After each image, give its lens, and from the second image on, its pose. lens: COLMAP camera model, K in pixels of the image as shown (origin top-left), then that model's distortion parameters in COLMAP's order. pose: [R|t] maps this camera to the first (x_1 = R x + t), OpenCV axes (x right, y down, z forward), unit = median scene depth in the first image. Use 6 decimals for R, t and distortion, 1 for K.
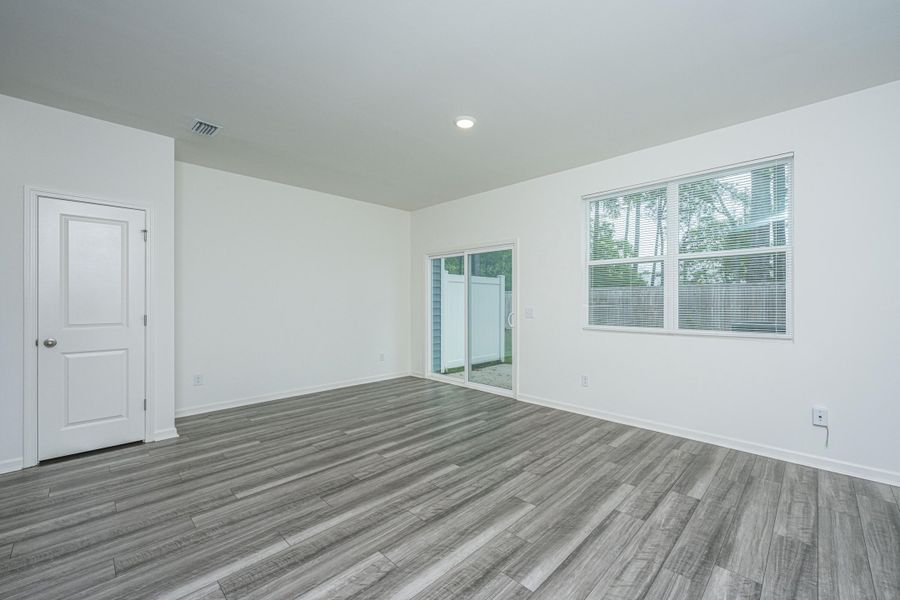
lens RADIAL K [[378.0, 0, 444.9], [0, 378.0, 298.9], [0, 0, 1]] dist [0.001800, 0.000498]
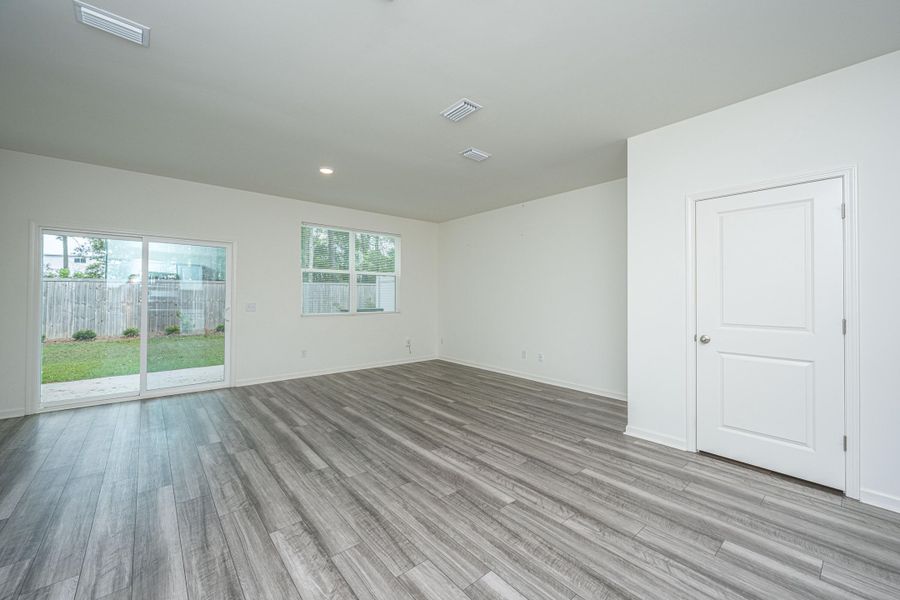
lens RADIAL K [[355.0, 0, 480.8], [0, 355.0, 293.2], [0, 0, 1]] dist [0.001300, 0.000151]
pose [[0.037040, 0.009421, 0.999269, -1.363768], [-0.011520, 0.999893, -0.009000, -0.009936], [-0.999247, -0.011178, 0.037144, 0.403436]]
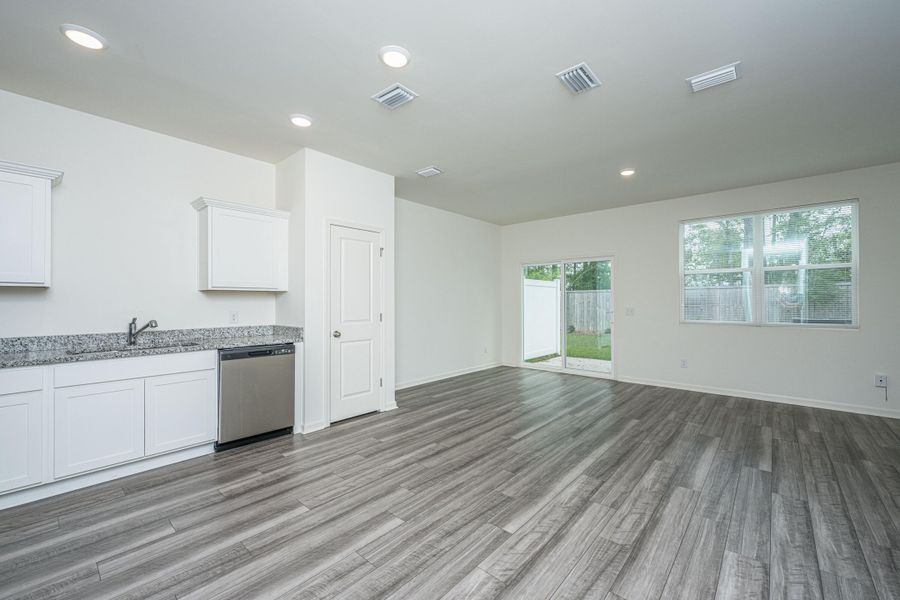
lens RADIAL K [[378.0, 0, 444.9], [0, 378.0, 298.9], [0, 0, 1]] dist [0.001800, 0.000498]
pose [[0.998055, -0.000891, 0.062334, -0.752389], [0.000911, 1.000000, -0.000285, -0.005632], [-0.062334, 0.000341, 0.998055, -0.345621]]
